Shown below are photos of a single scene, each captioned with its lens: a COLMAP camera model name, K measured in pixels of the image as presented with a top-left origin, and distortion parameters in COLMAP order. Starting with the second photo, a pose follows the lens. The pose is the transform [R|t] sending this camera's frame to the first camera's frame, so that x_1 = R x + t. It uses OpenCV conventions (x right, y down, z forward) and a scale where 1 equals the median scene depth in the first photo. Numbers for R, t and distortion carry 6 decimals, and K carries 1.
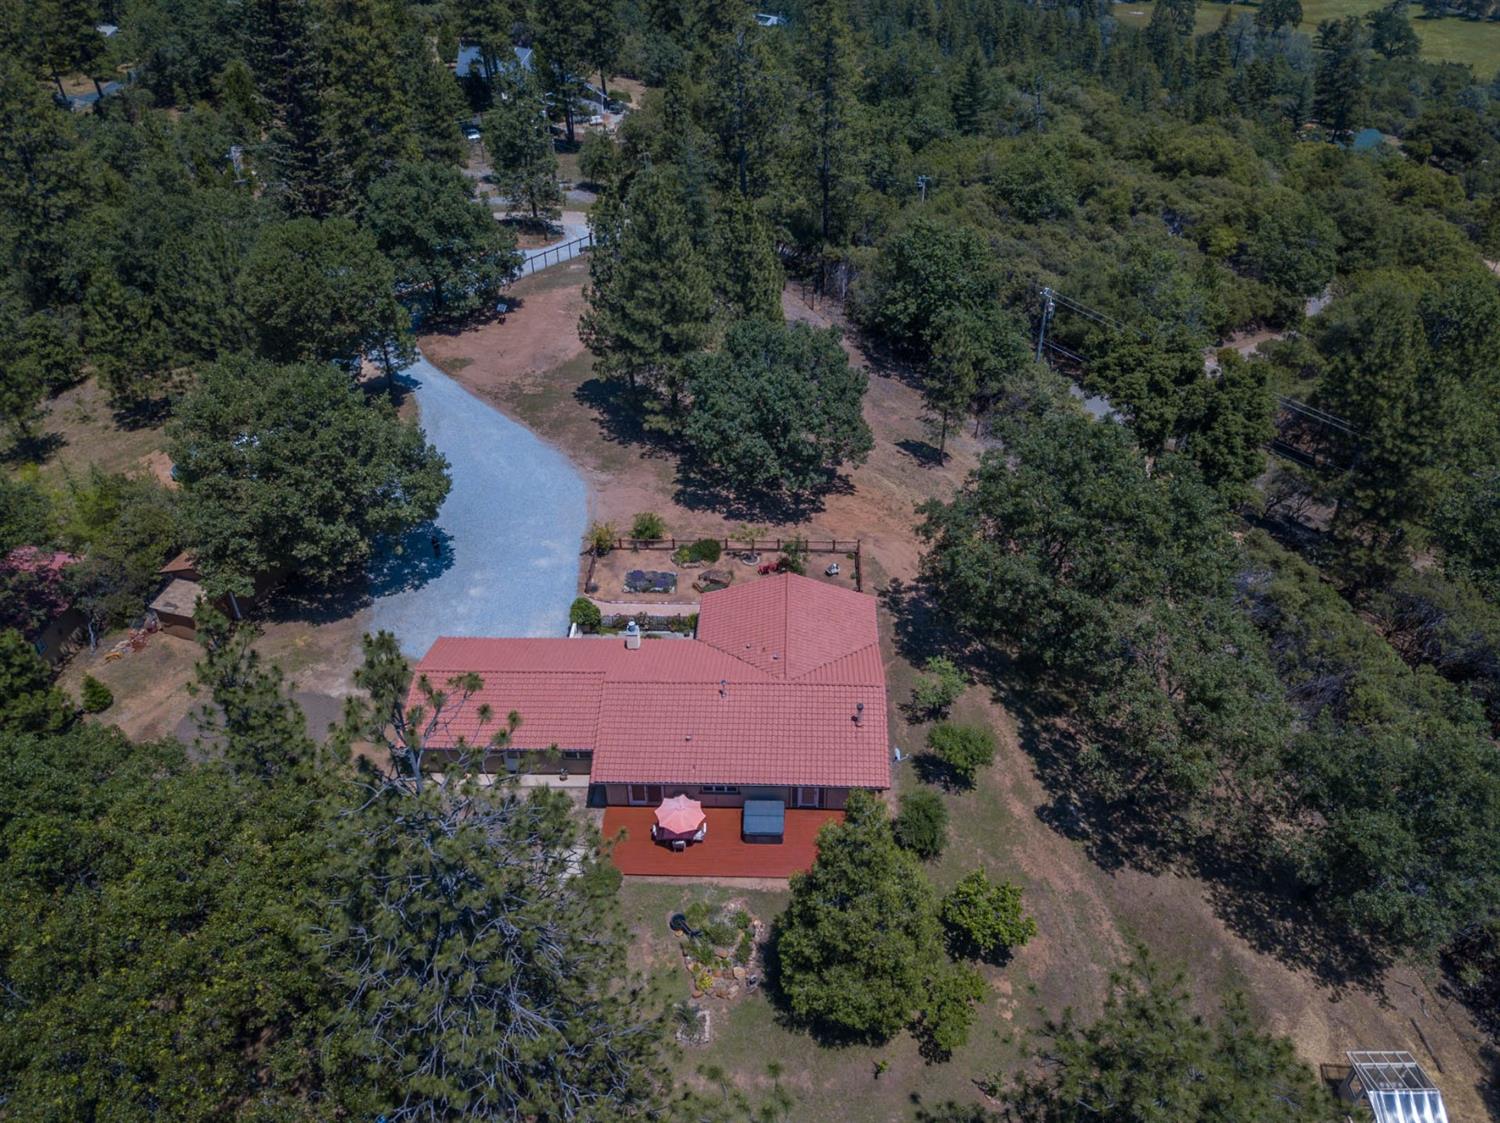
lens RADIAL K [[1169.4, 0, 750.0], [0, 1169.4, 561.5], [0, 0, 1]] dist [0.010164, -0.006007]
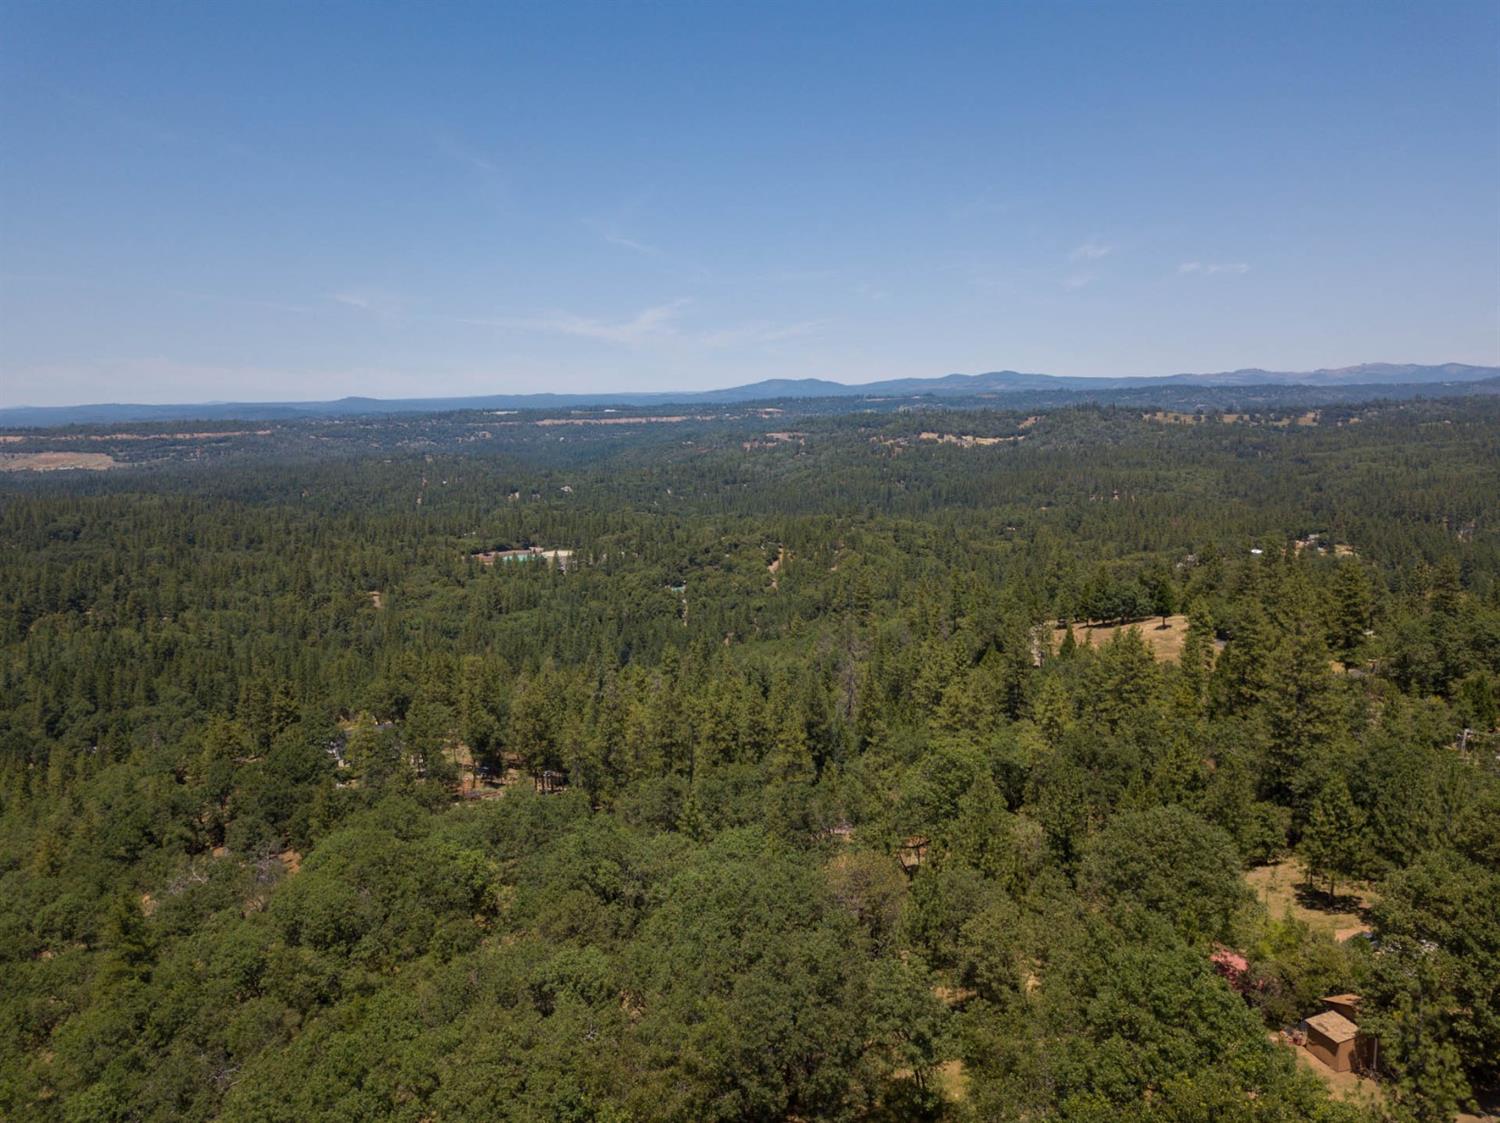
lens RADIAL K [[1169.4, 0, 750.0], [0, 1169.4, 561.5], [0, 0, 1]] dist [0.010164, -0.006007]
pose [[0.594379, 0.119450, -0.795265, 0.039467], [-0.485810, 0.841401, -0.236714, 0.159766], [0.640861, 0.527045, 0.558141, -0.223439]]
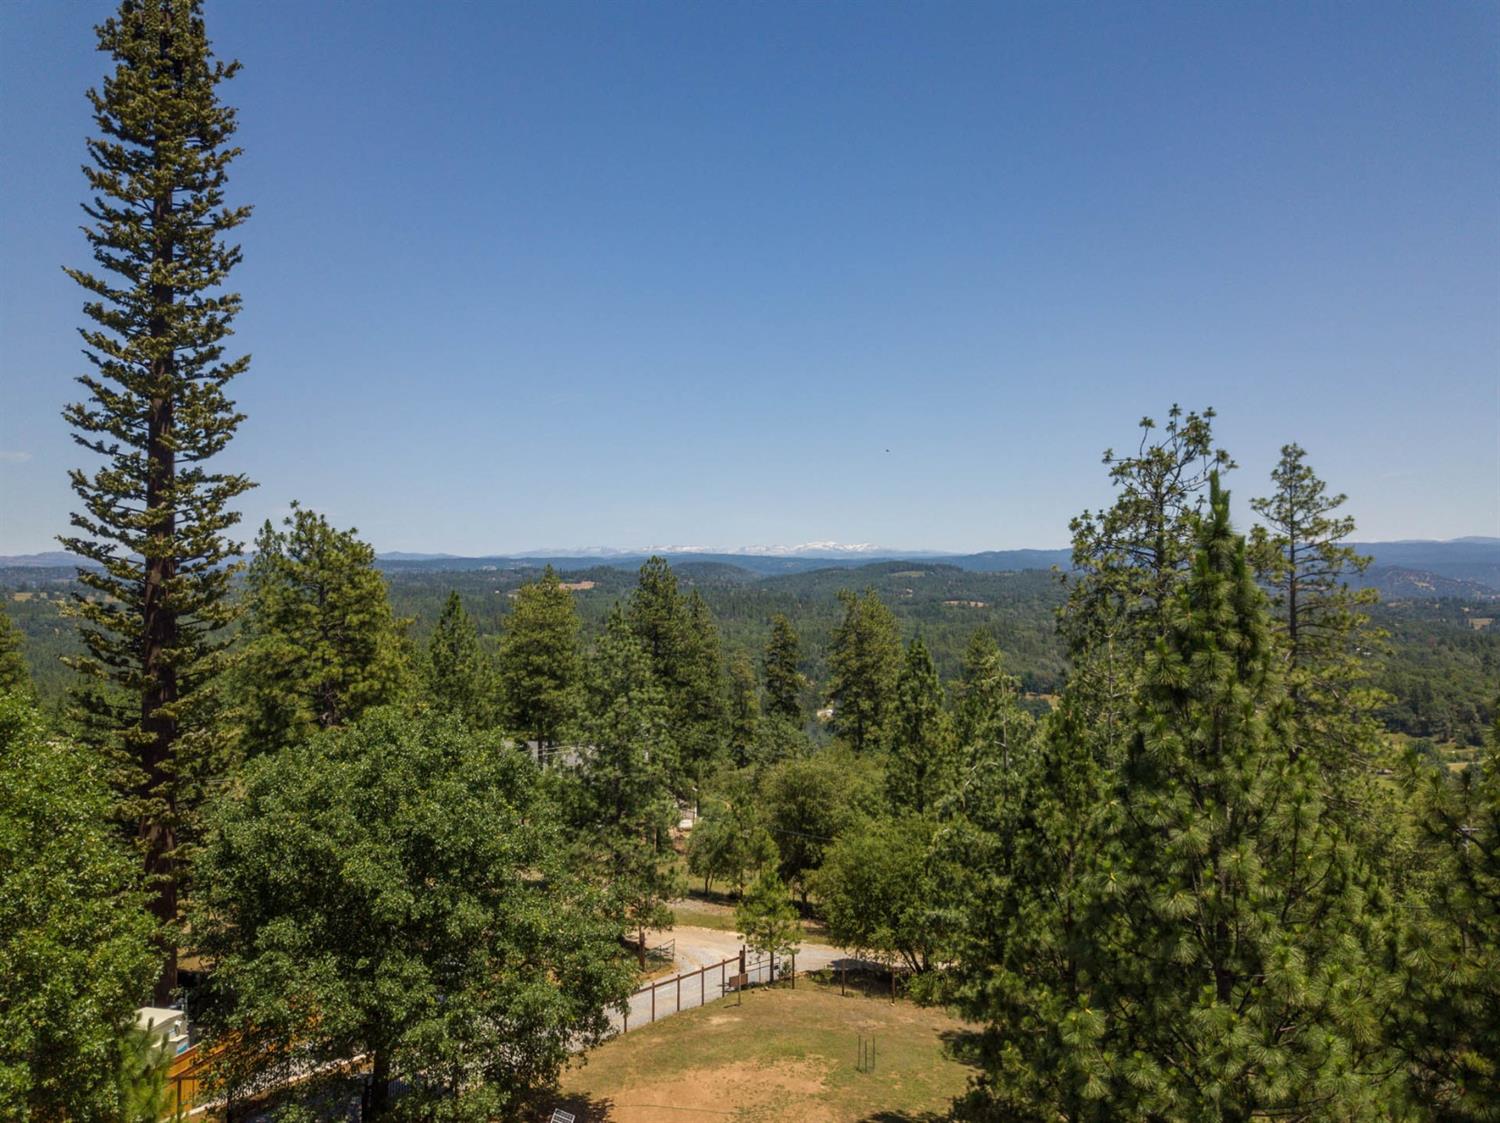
lens RADIAL K [[1169.4, 0, 750.0], [0, 1169.4, 561.5], [0, 0, 1]] dist [0.010164, -0.006007]
pose [[0.999923, 0.007891, -0.009544, -0.153992], [-0.012081, 0.790980, -0.611722, -0.137446], [0.002723, 0.611791, 0.791015, 0.627439]]
